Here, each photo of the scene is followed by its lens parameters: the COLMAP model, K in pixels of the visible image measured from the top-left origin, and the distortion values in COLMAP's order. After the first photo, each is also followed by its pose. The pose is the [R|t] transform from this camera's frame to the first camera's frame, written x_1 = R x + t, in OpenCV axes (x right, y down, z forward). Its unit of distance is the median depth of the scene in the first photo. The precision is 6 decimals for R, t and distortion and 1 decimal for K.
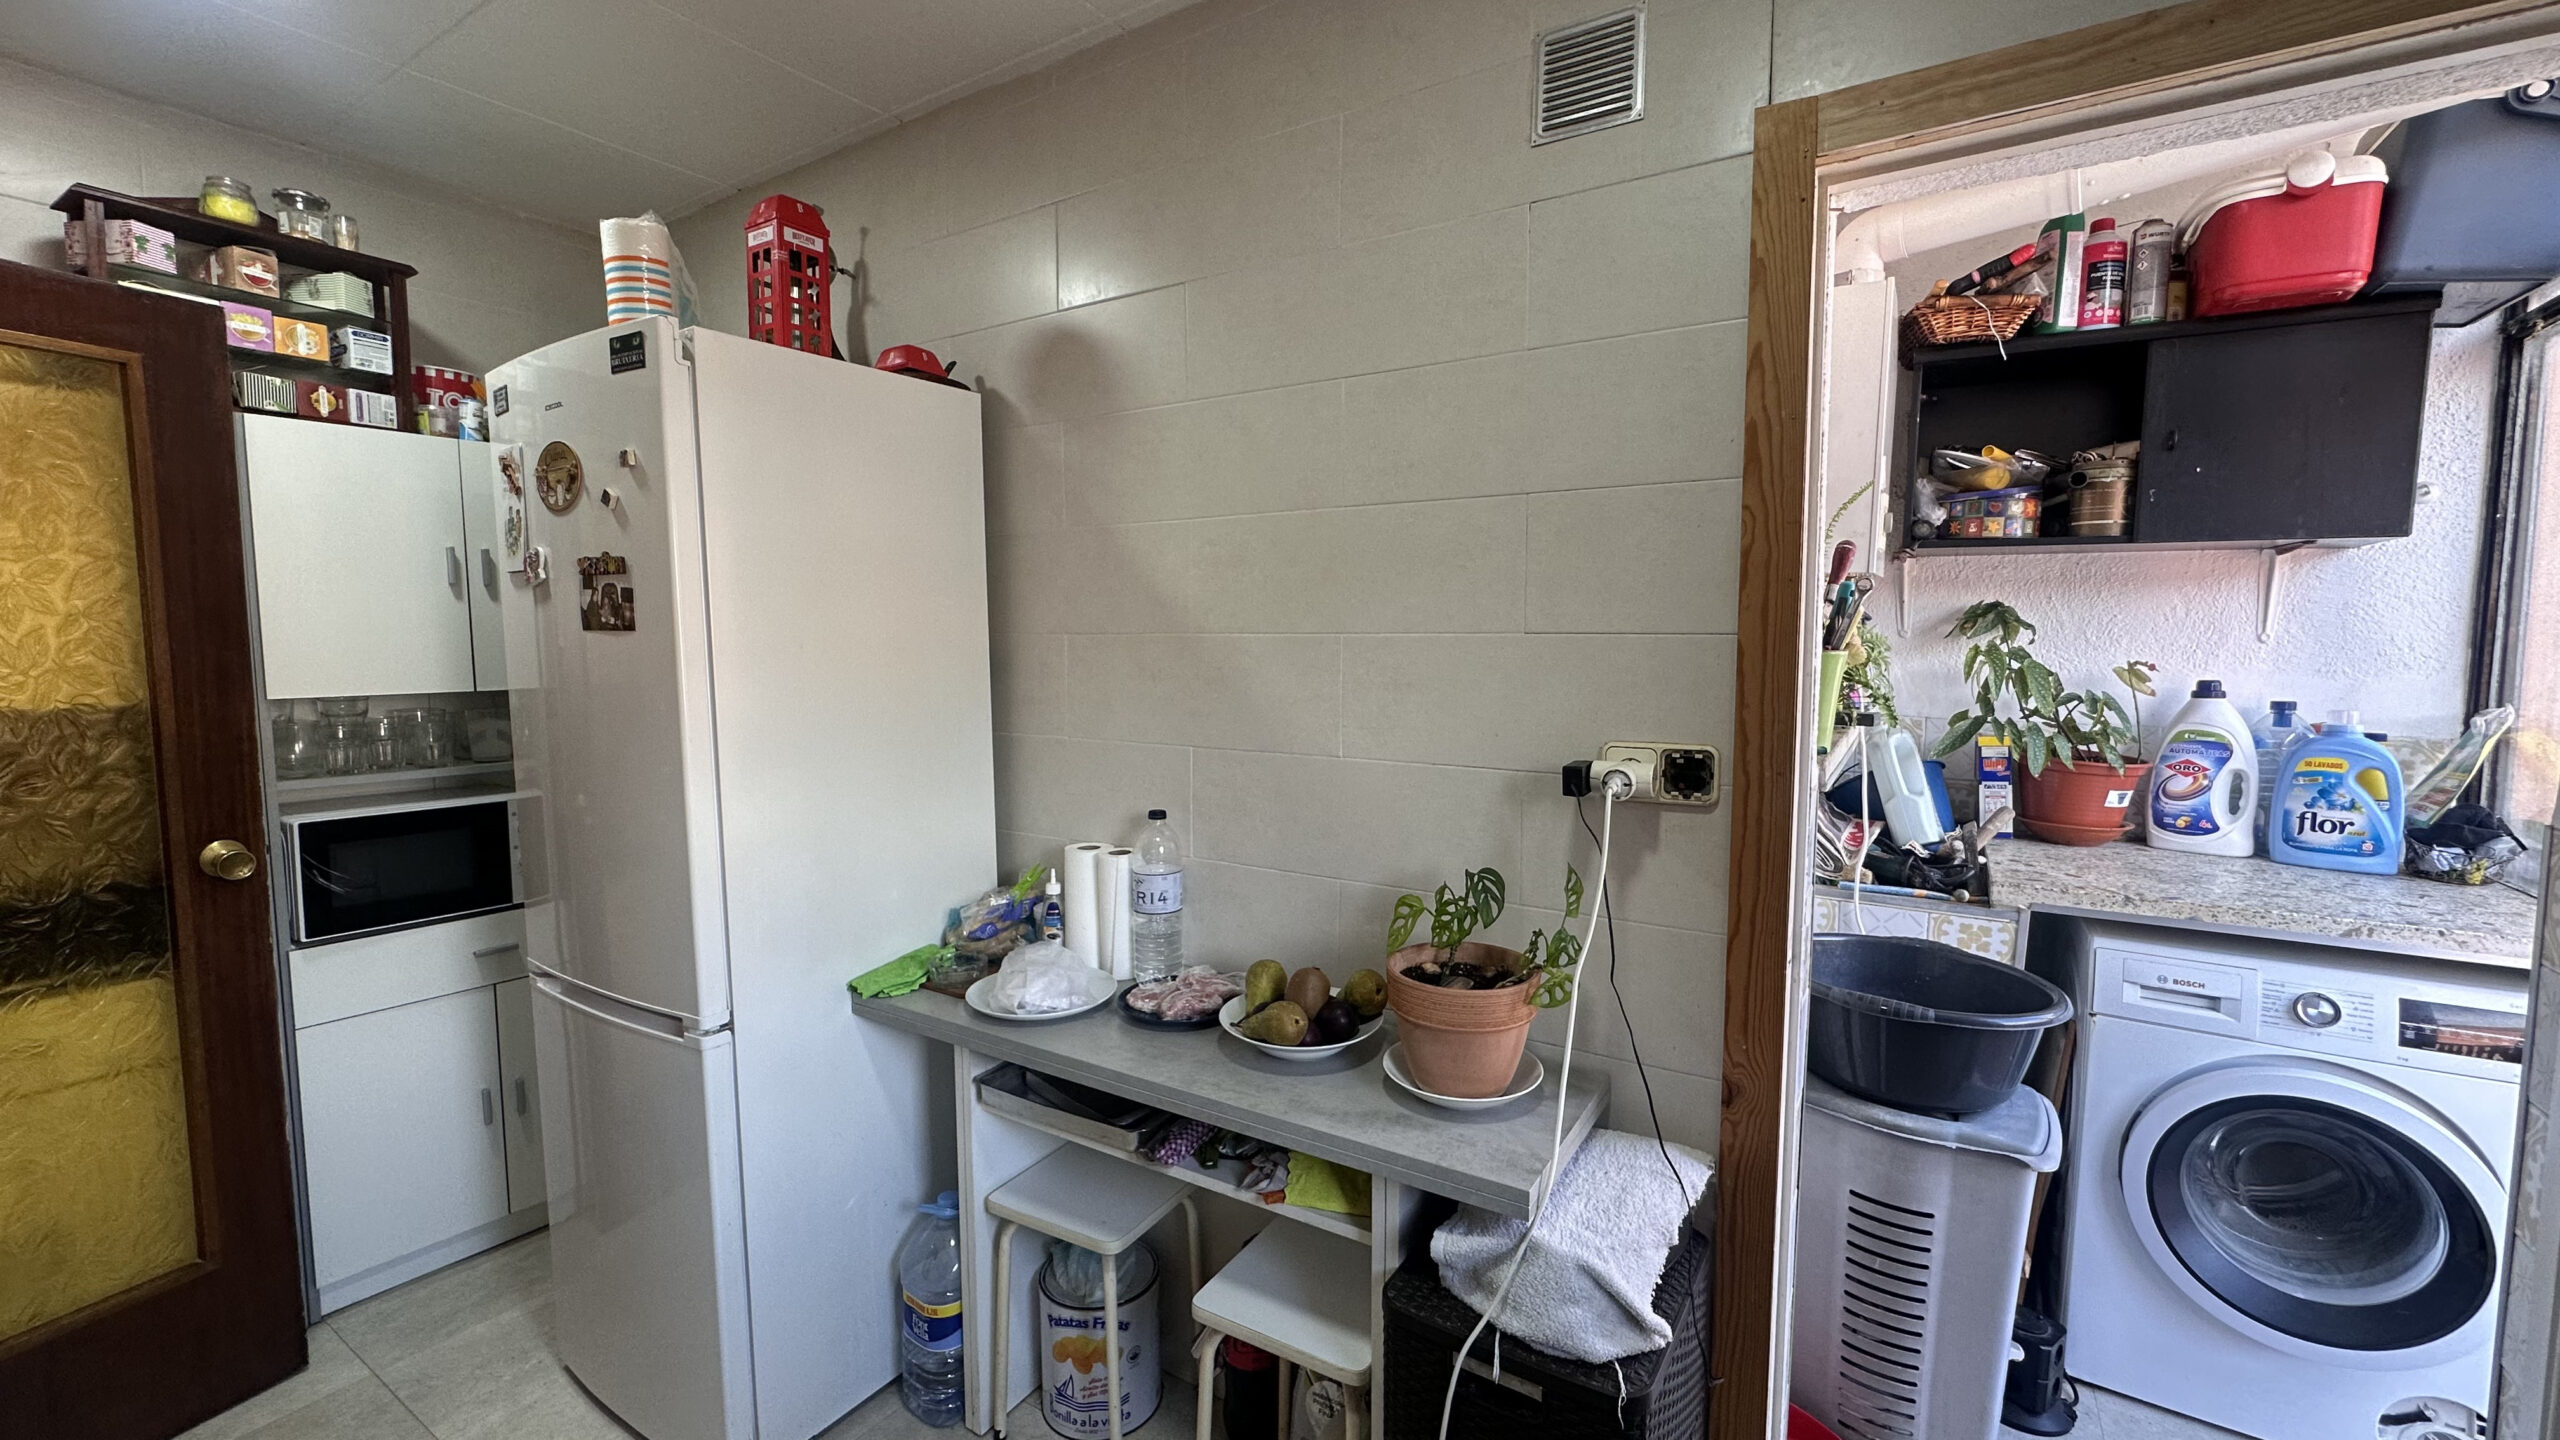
lens RADIAL K [[1021.4, 0, 1288.4], [0, 1021.4, 718.0], [0, 0, 1]] dist [-0.003258, 0.000357]
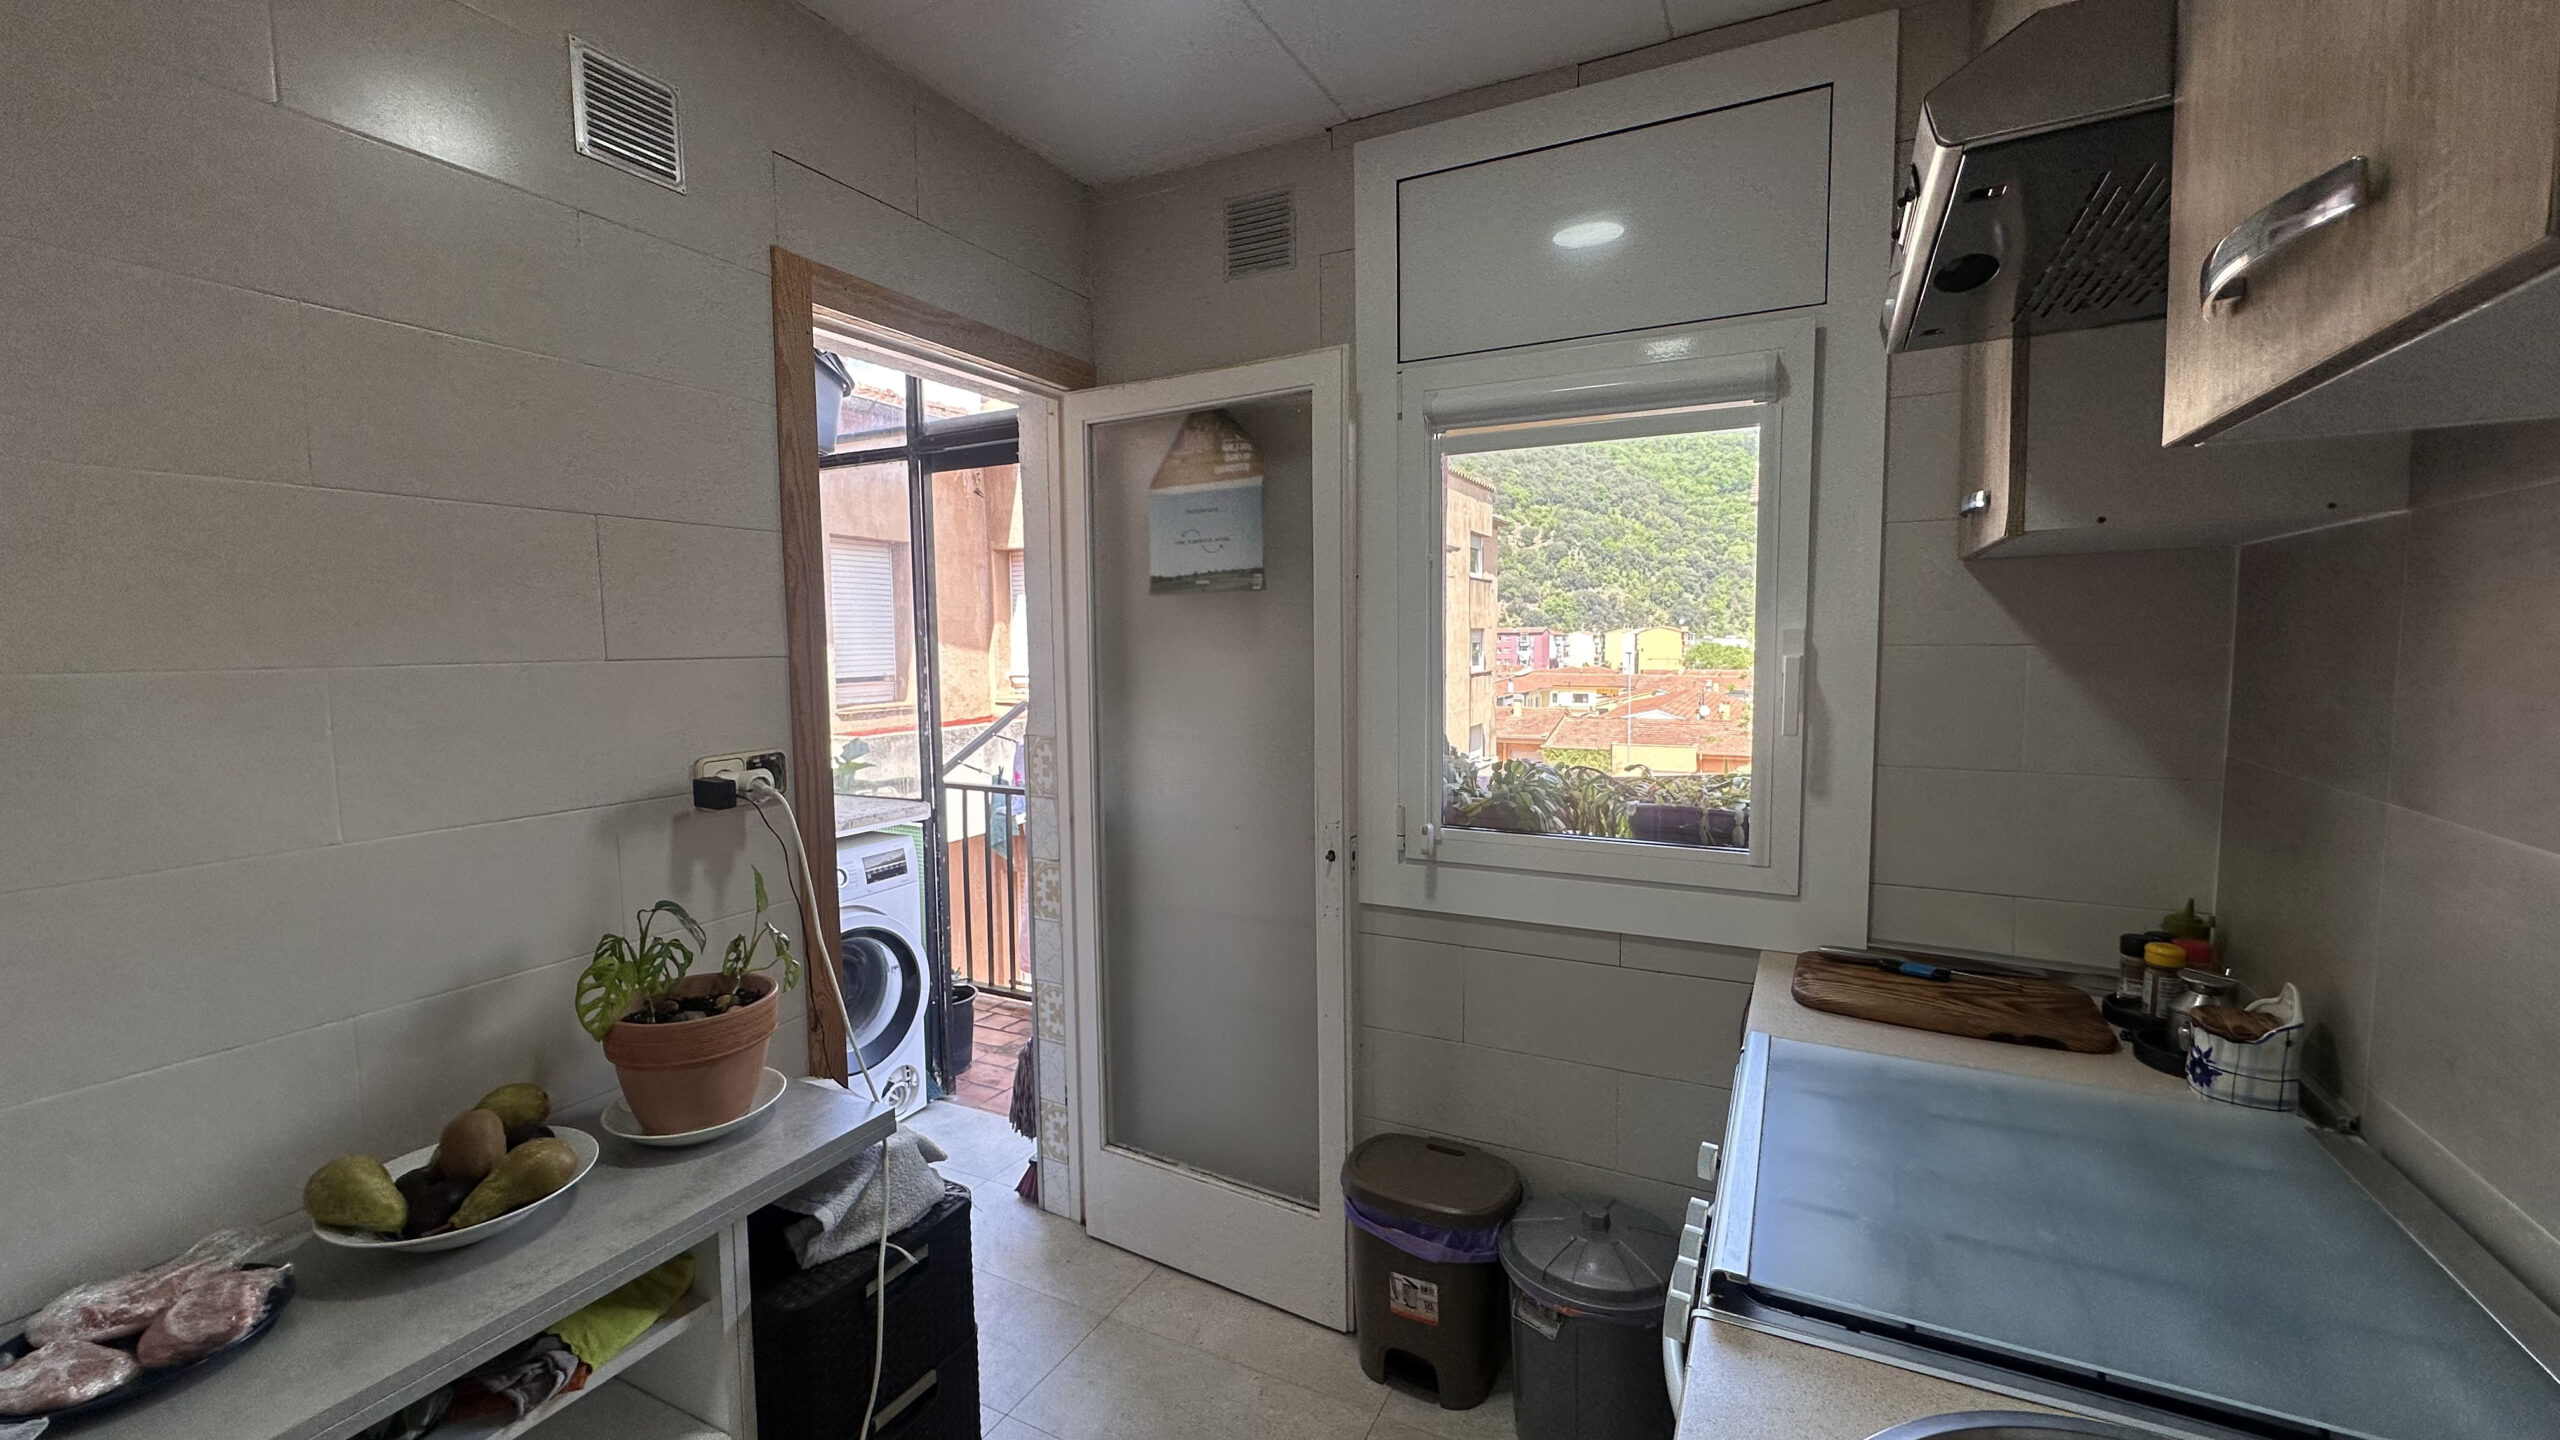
lens RADIAL K [[1021.4, 0, 1282.4], [0, 1021.4, 711.2], [0, 0, 1]] dist [-0.003258, 0.000357]
pose [[-0.096222, -0.069905, 0.992902, -0.551813], [0.089241, 0.992908, 0.078554, -0.037825], [-0.991351, 0.096166, -0.089301, 0.328460]]
